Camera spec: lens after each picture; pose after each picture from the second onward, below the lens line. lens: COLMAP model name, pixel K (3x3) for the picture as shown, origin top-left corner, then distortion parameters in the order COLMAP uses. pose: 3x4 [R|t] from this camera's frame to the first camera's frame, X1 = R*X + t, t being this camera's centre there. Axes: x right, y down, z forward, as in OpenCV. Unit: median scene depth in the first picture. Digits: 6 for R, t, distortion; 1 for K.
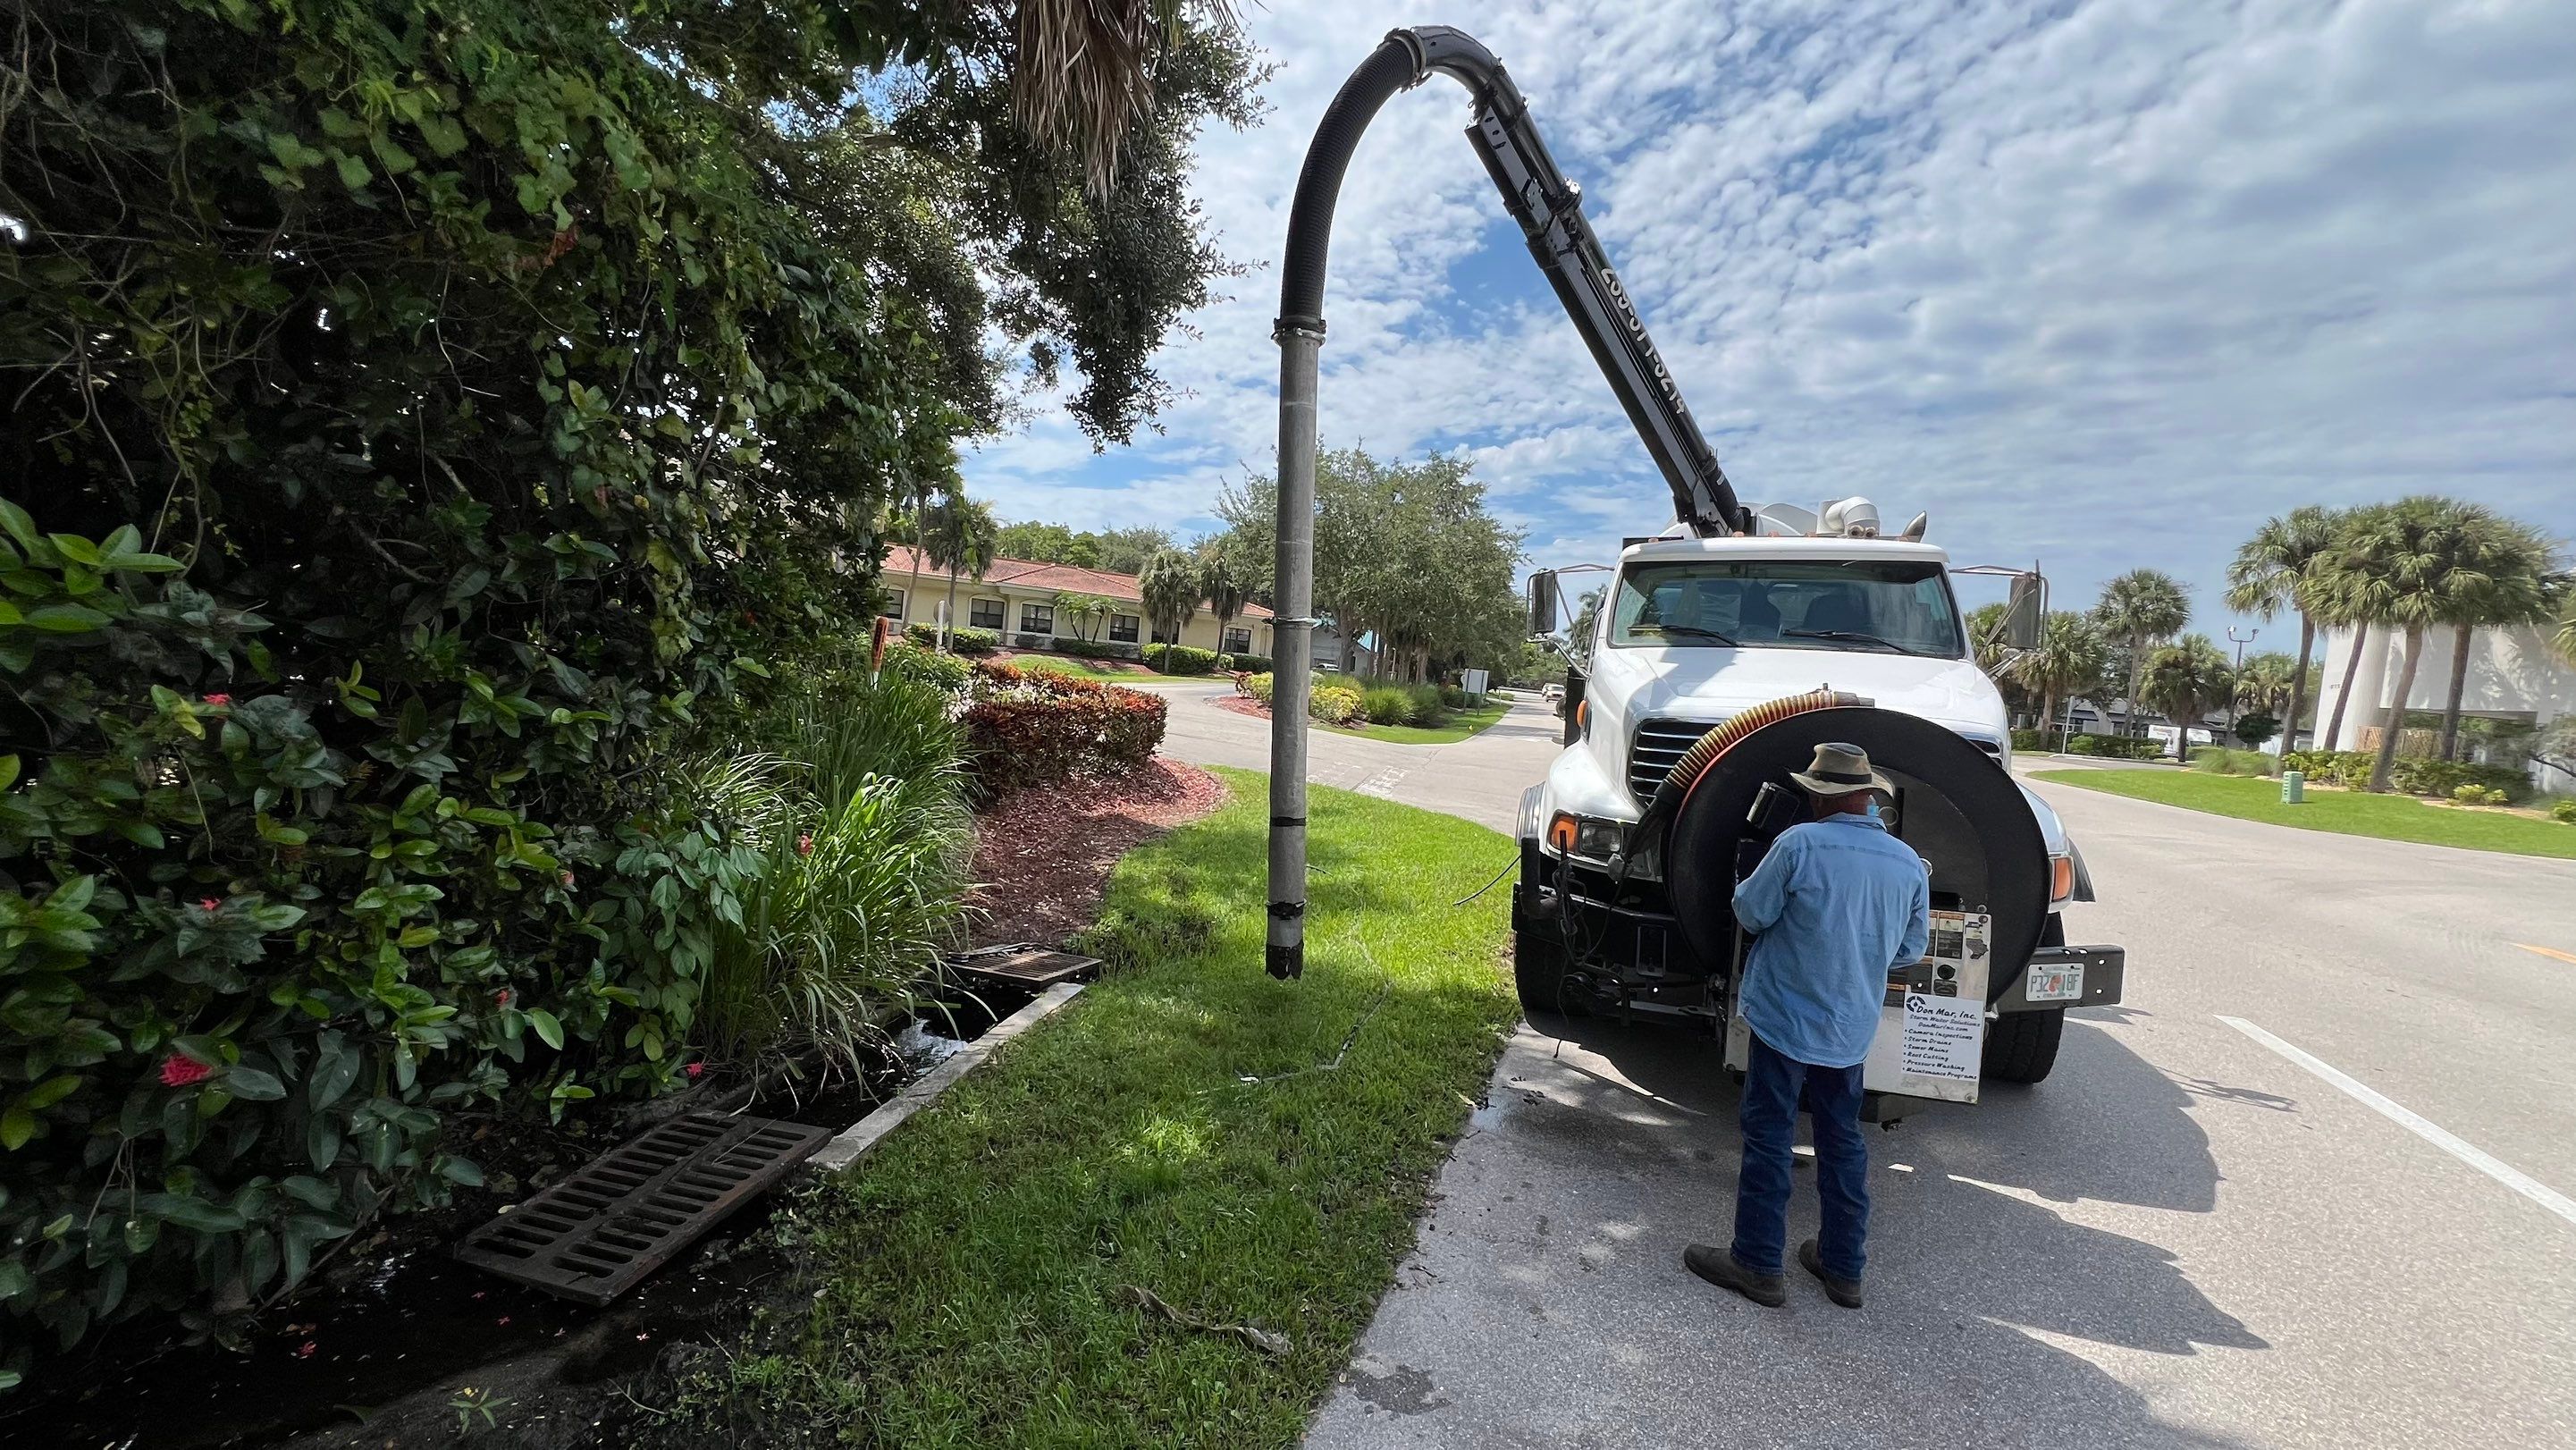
lens RADIAL K [[1029.5, 0, 1280.1], [0, 1029.5, 719.5], [0, 0, 1]] dist [-0.002011, -0.000079]
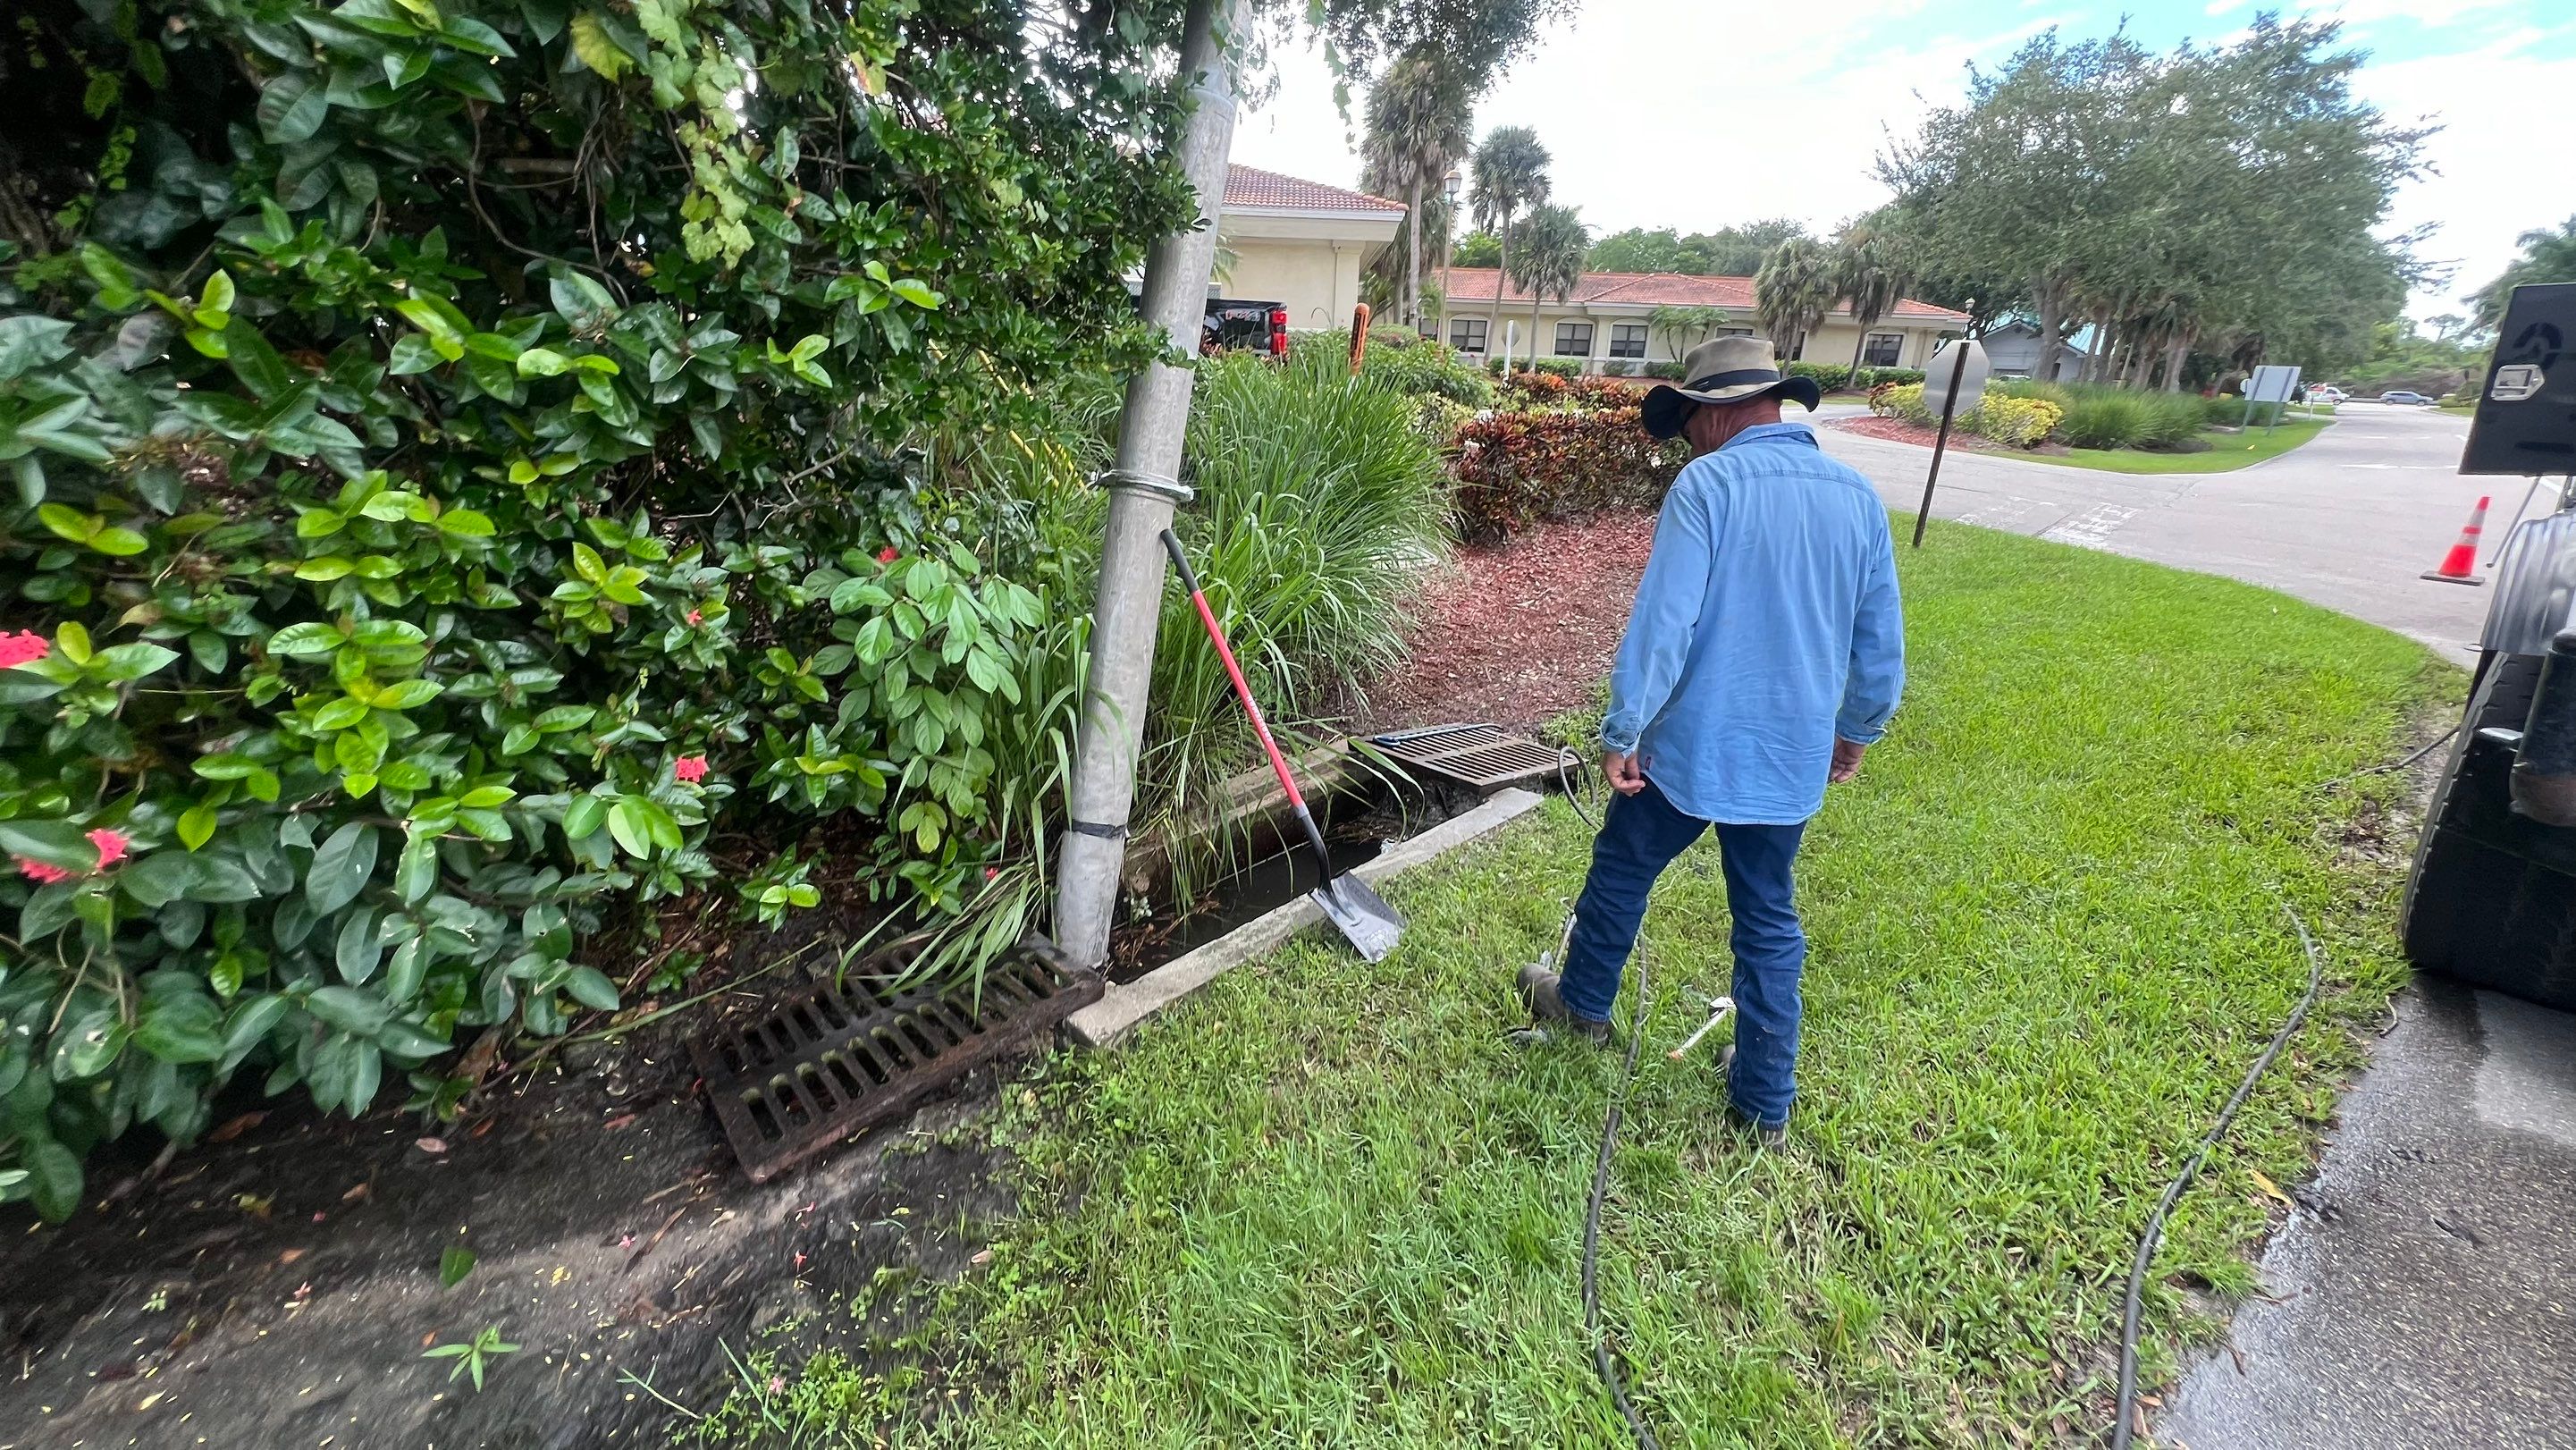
lens RADIAL K [[1028.9, 0, 1278.9], [0, 1028.9, 720.9], [0, 0, 1]] dist [-0.000739, -0.000316]
pose [[0.851016, 0.107600, -0.513999, 0.017373], [0.021413, 0.970859, 0.238692, 0.045615], [0.524704, -0.214137, 0.823912, 0.450777]]
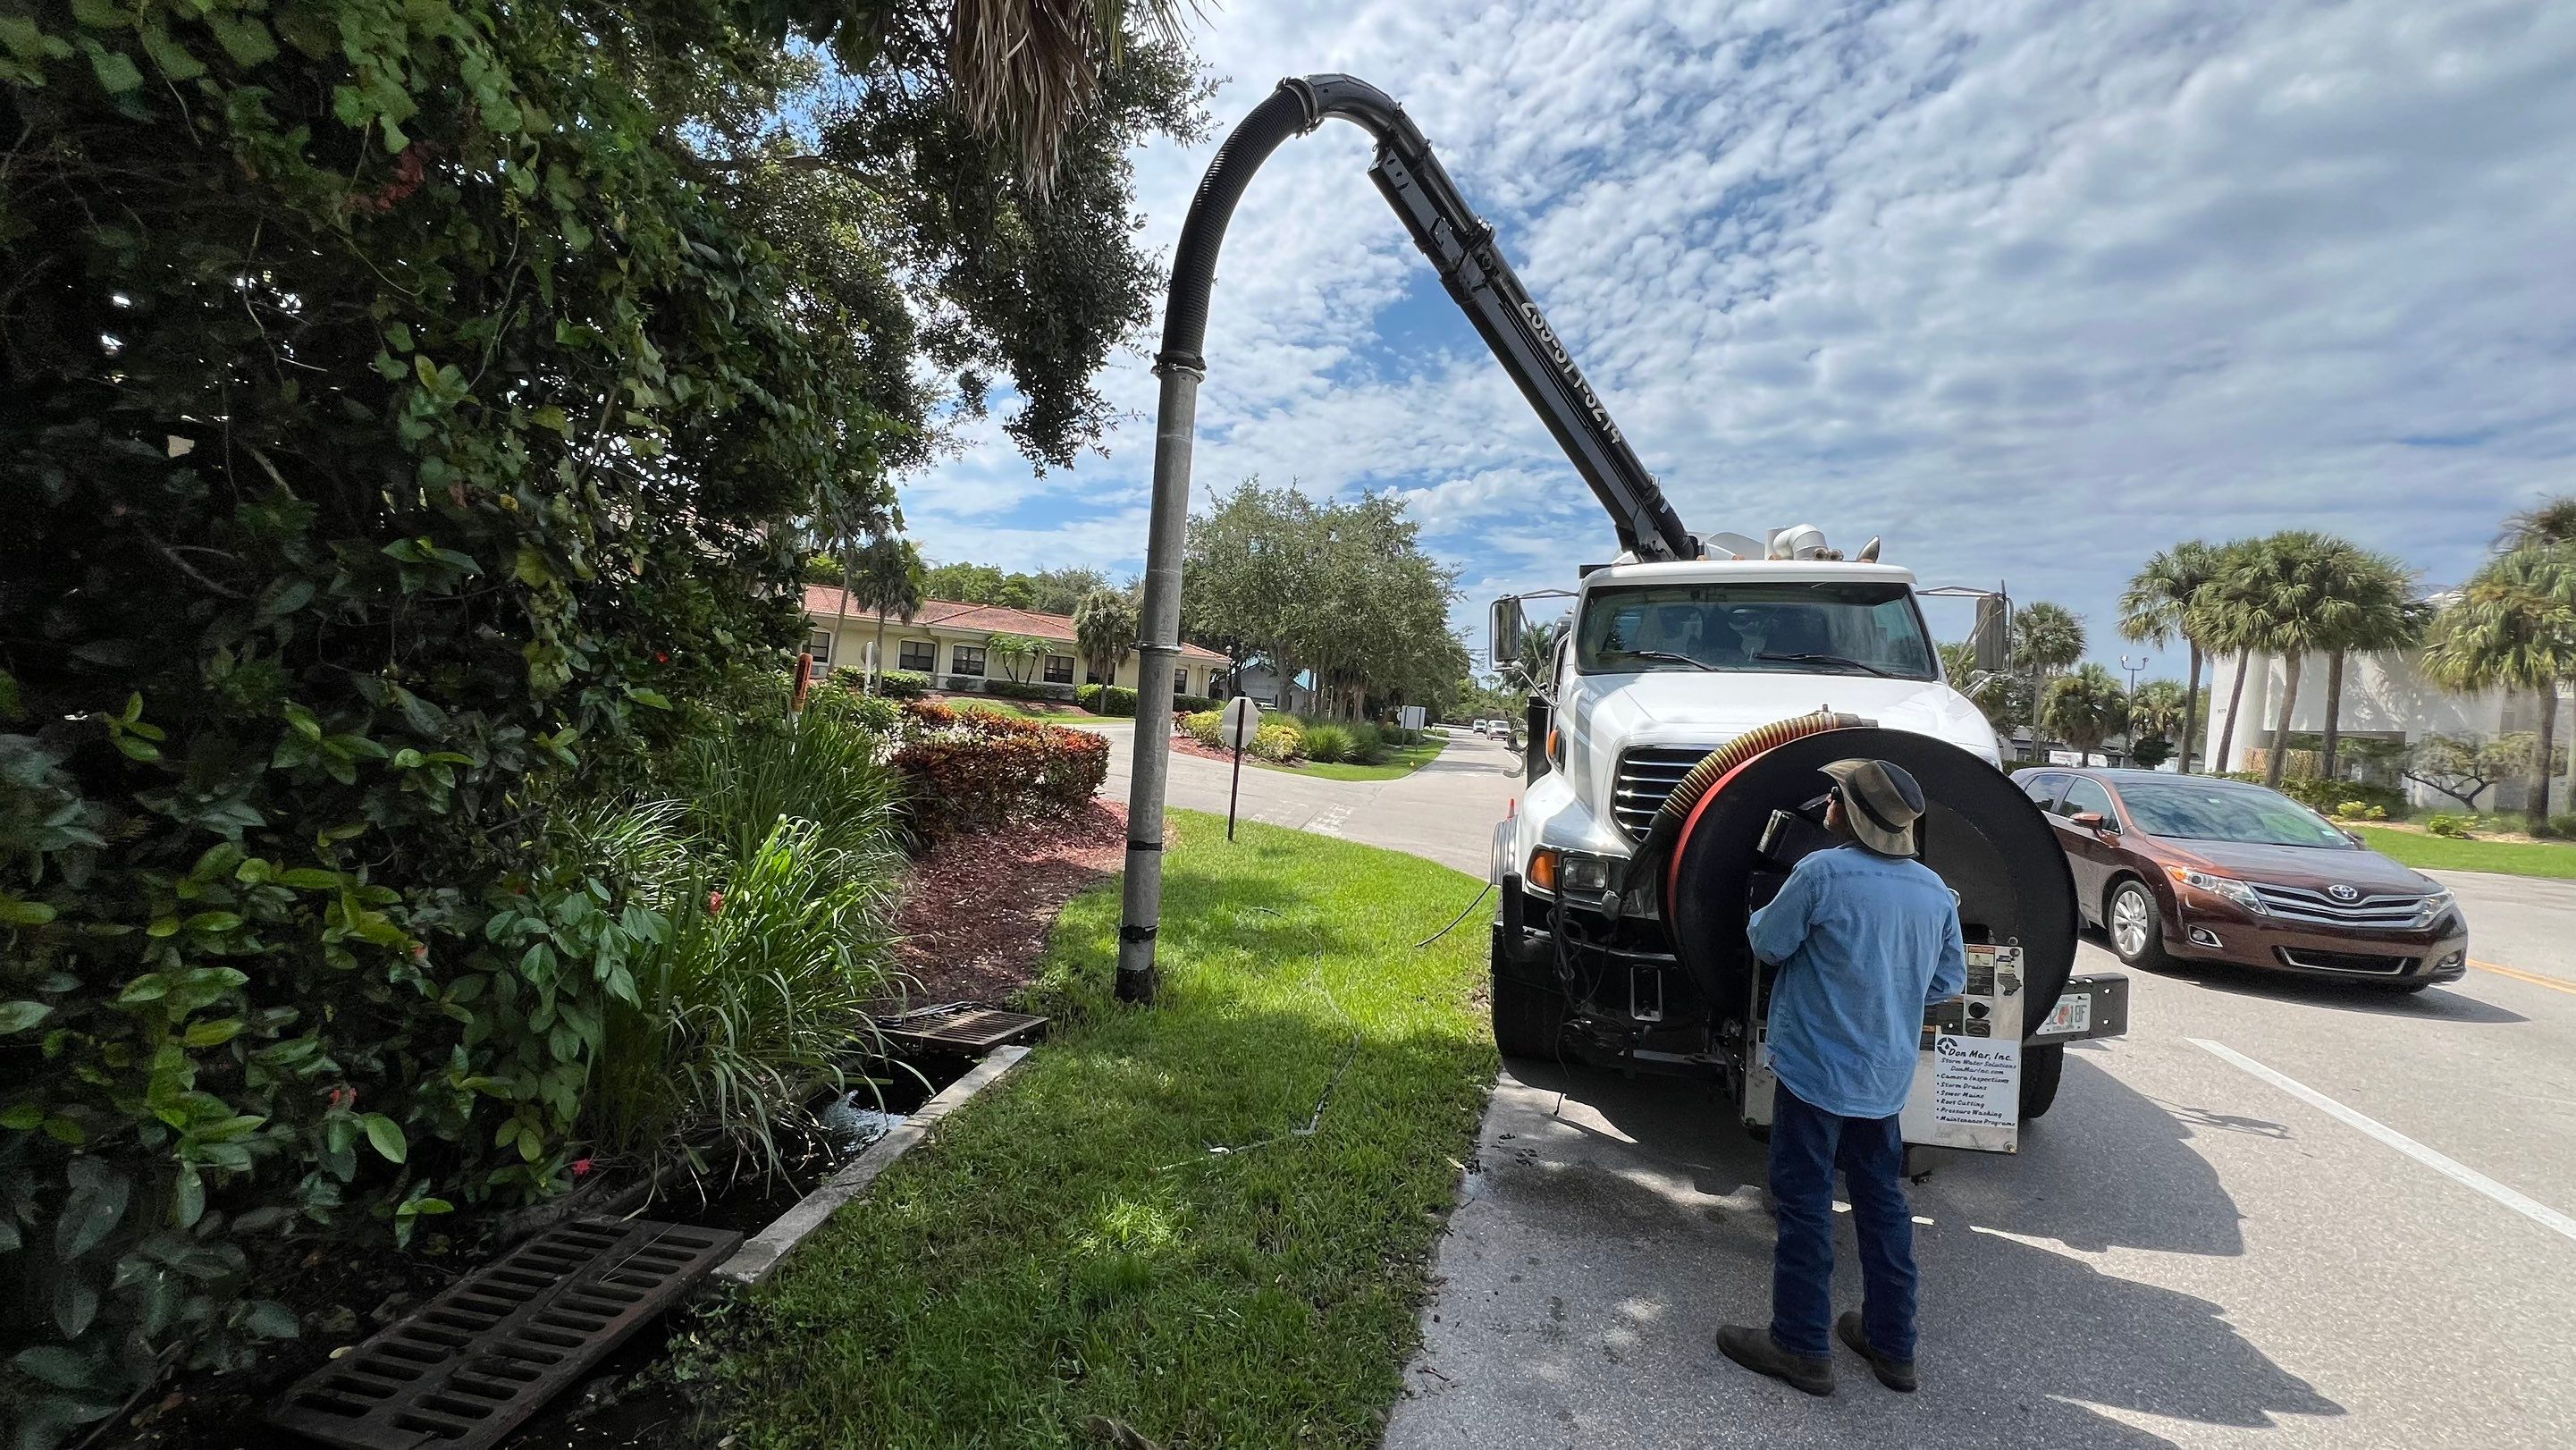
lens RADIAL K [[1028.9, 0, 1278.9], [0, 1028.9, 720.9], [0, 0, 1]] dist [-0.000739, -0.000316]
pose [[0.998008, -0.014544, 0.061388, -0.029180], [0.016815, 0.999187, -0.036652, 0.006103], [-0.060805, 0.037612, 0.997441, 0.082637]]
